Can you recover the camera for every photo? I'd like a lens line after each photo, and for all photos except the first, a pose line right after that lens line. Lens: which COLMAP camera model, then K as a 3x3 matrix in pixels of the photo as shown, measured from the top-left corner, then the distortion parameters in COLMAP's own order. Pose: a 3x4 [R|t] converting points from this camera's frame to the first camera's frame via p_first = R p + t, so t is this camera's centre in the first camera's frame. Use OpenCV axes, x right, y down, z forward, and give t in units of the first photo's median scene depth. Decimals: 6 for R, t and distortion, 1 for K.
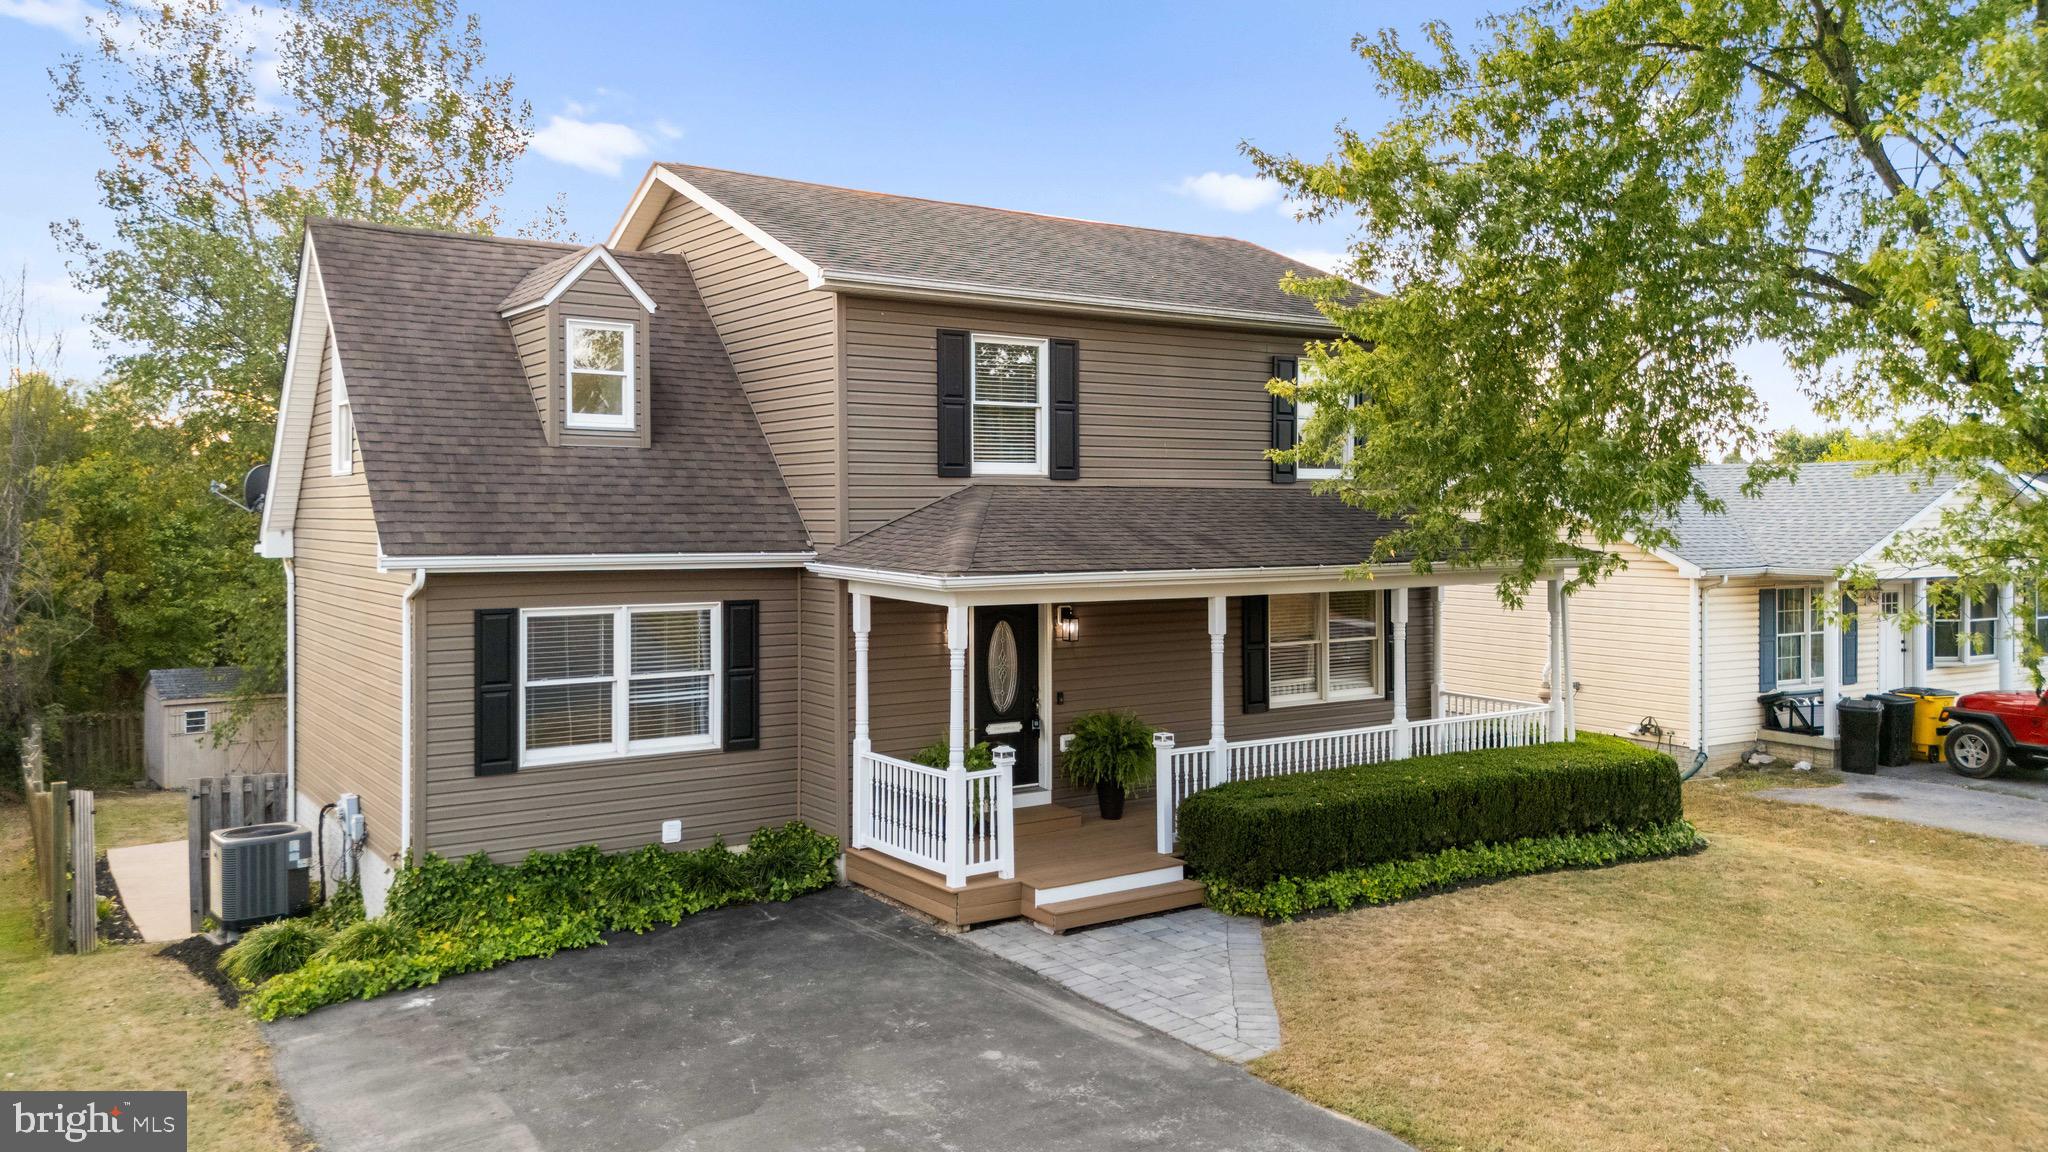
lens RADIAL K [[1511.1, 0, 1025.5], [0, 1511.1, 514.0], [0, 0, 1]] dist [0.050199, -0.057521]
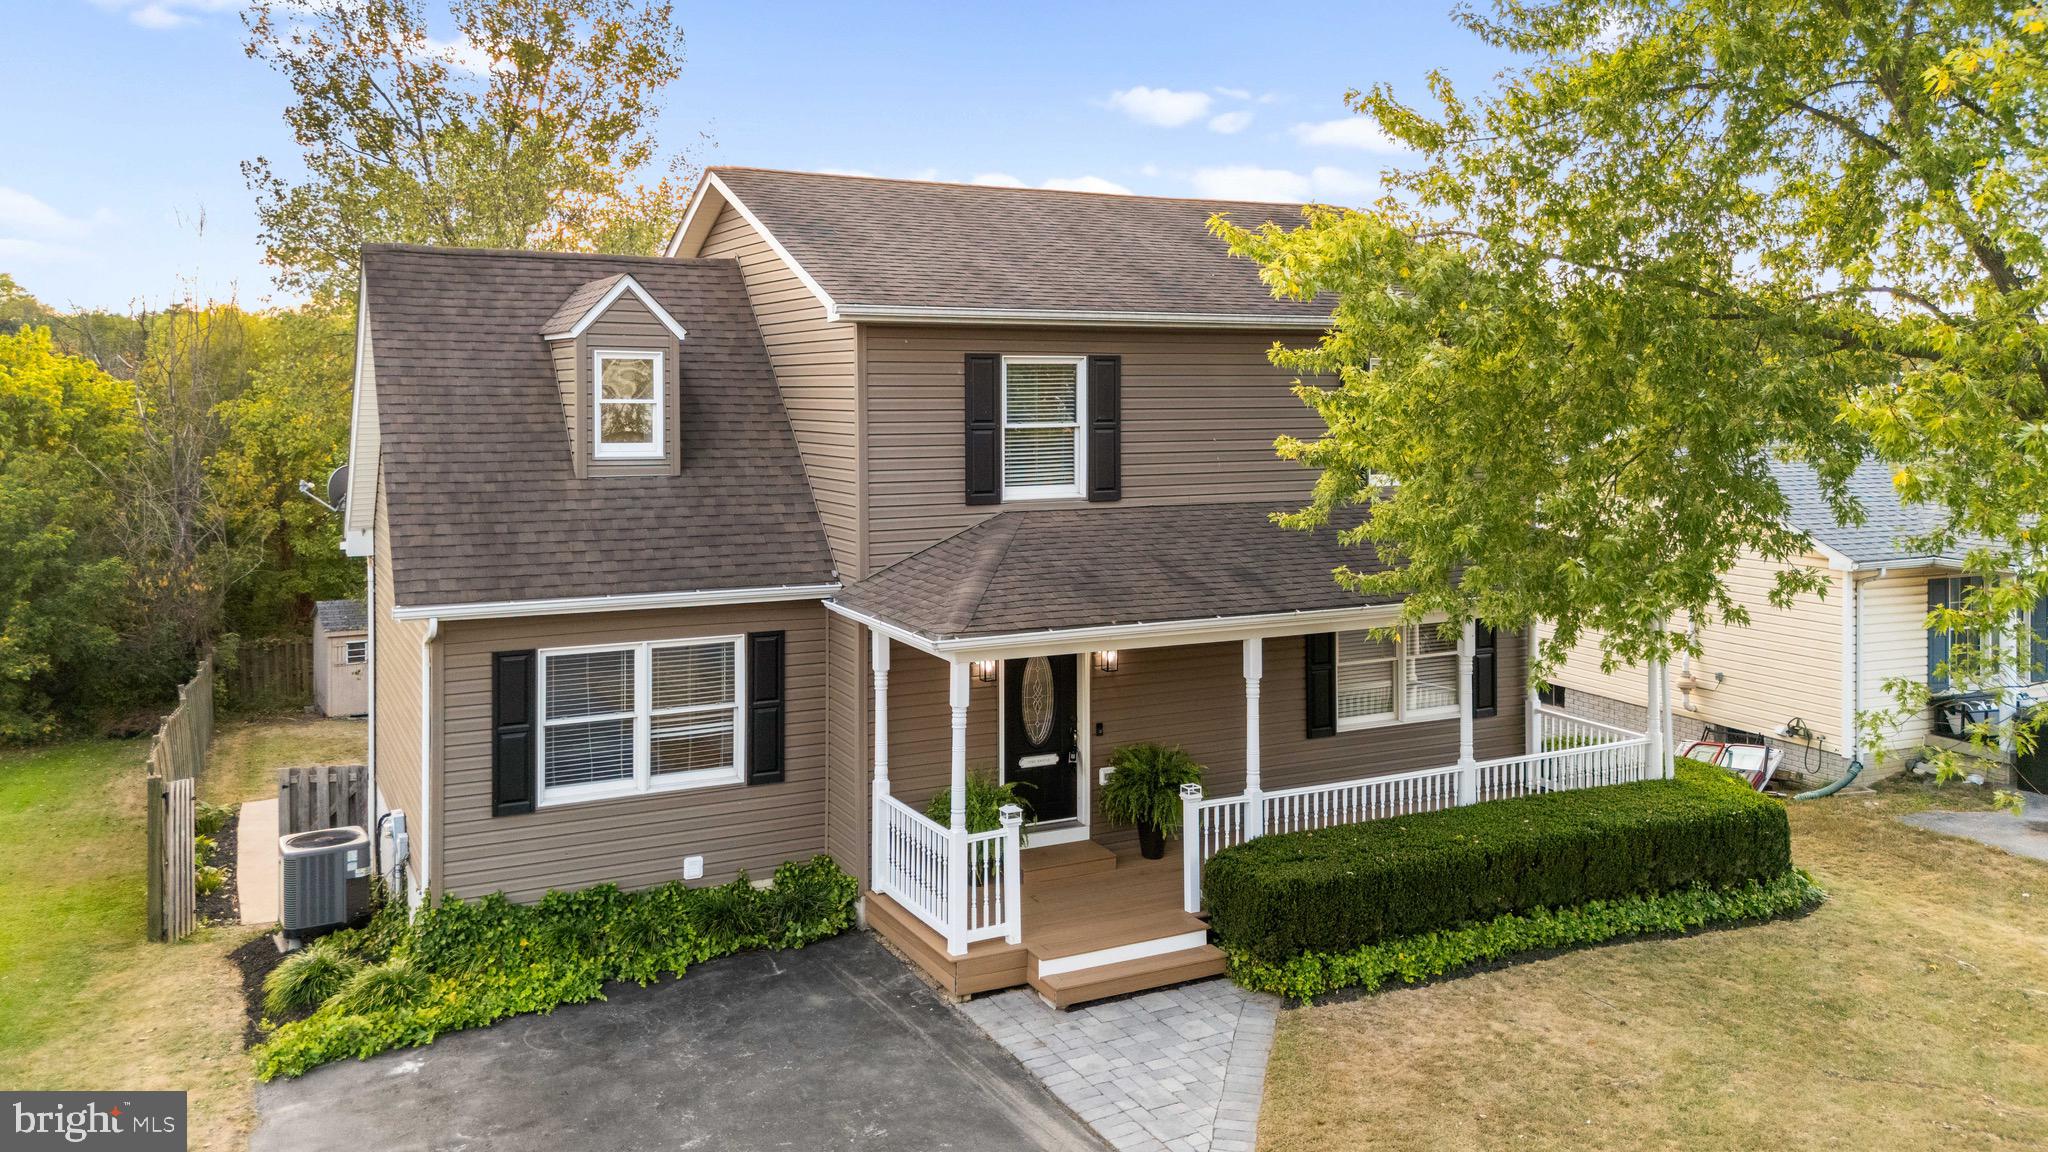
lens RADIAL K [[1537.5, 0, 1025.2], [0, 1537.5, 405.0], [0, 0, 1]] dist [0.048588, -0.045216]
pose [[0.991879, 0.000483, -0.127184, 0.109806], [0.000316, 0.999980, 0.006265, -0.098794], [0.127184, -0.006254, 0.991859, 0.025285]]
